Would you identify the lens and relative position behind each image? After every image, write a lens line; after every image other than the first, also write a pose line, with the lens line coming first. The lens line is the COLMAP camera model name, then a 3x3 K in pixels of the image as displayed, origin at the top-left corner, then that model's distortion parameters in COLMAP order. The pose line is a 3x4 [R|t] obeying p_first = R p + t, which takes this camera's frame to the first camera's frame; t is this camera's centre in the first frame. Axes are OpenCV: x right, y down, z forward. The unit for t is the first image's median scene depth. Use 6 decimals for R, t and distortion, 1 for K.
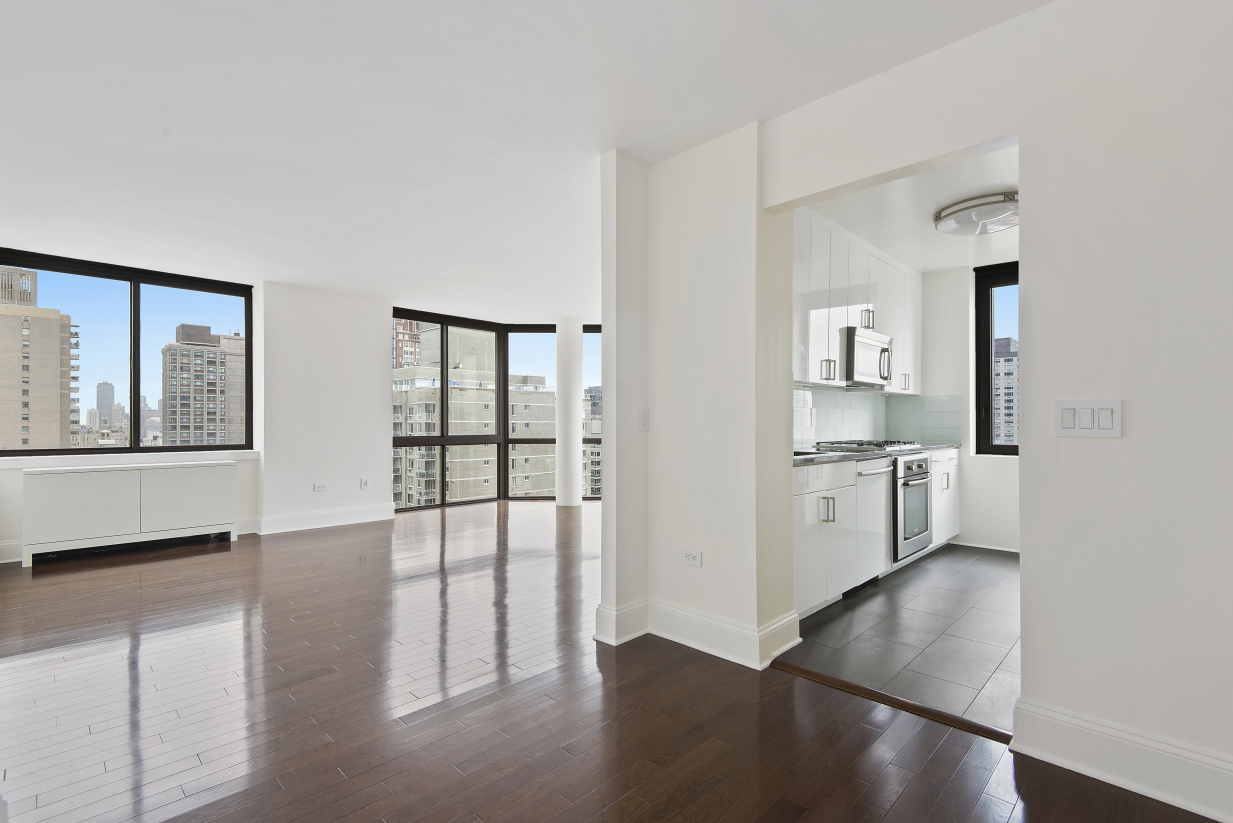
lens RADIAL K [[581.9, 0, 643.5], [0, 581.9, 442.6], [0, 0, 1]] dist [0.000995, -0.011735]
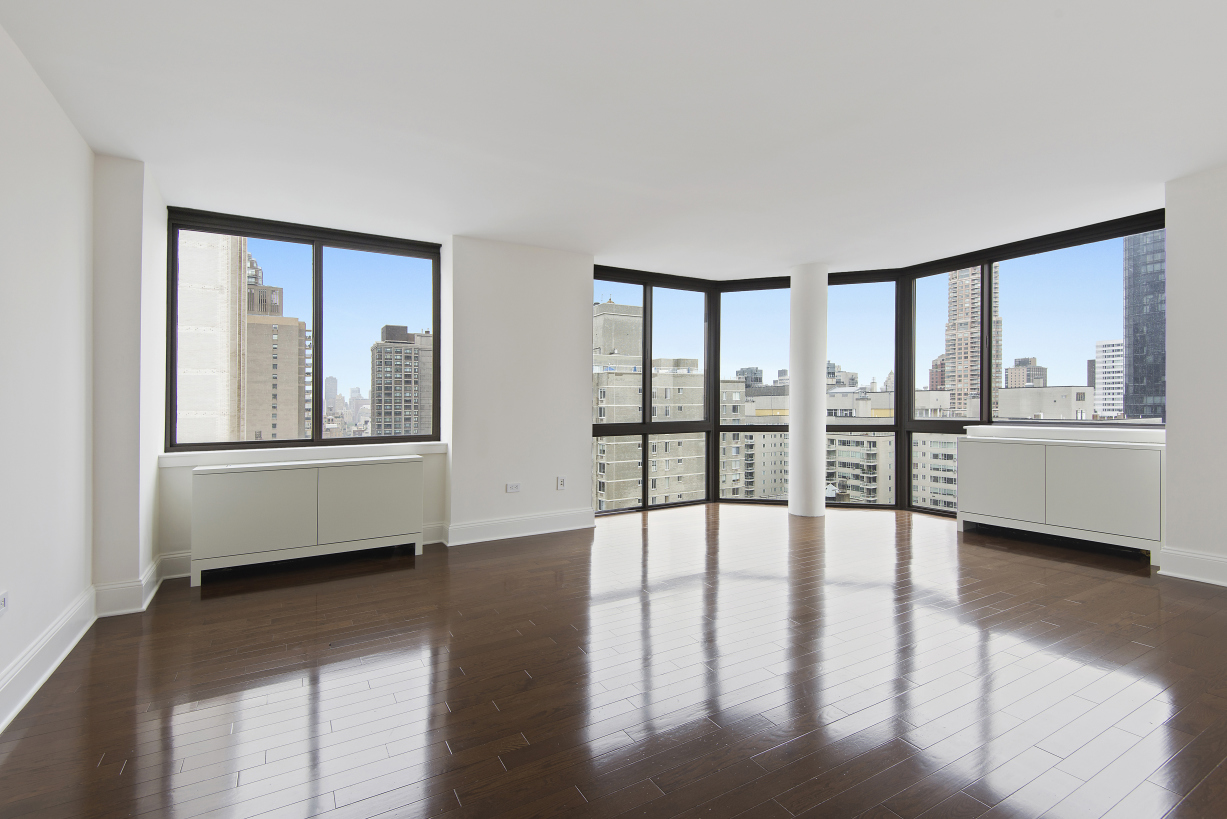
lens RADIAL K [[586.5, 0, 628.5], [0, 586.5, 412.1], [0, 0, 1]] dist [-0.000888, -0.000231]
pose [[0.961088, -0.009686, -0.276071, -0.141048], [0.003382, 0.999723, -0.023304, -0.007209], [0.276220, 0.021463, 0.960855, 0.207479]]
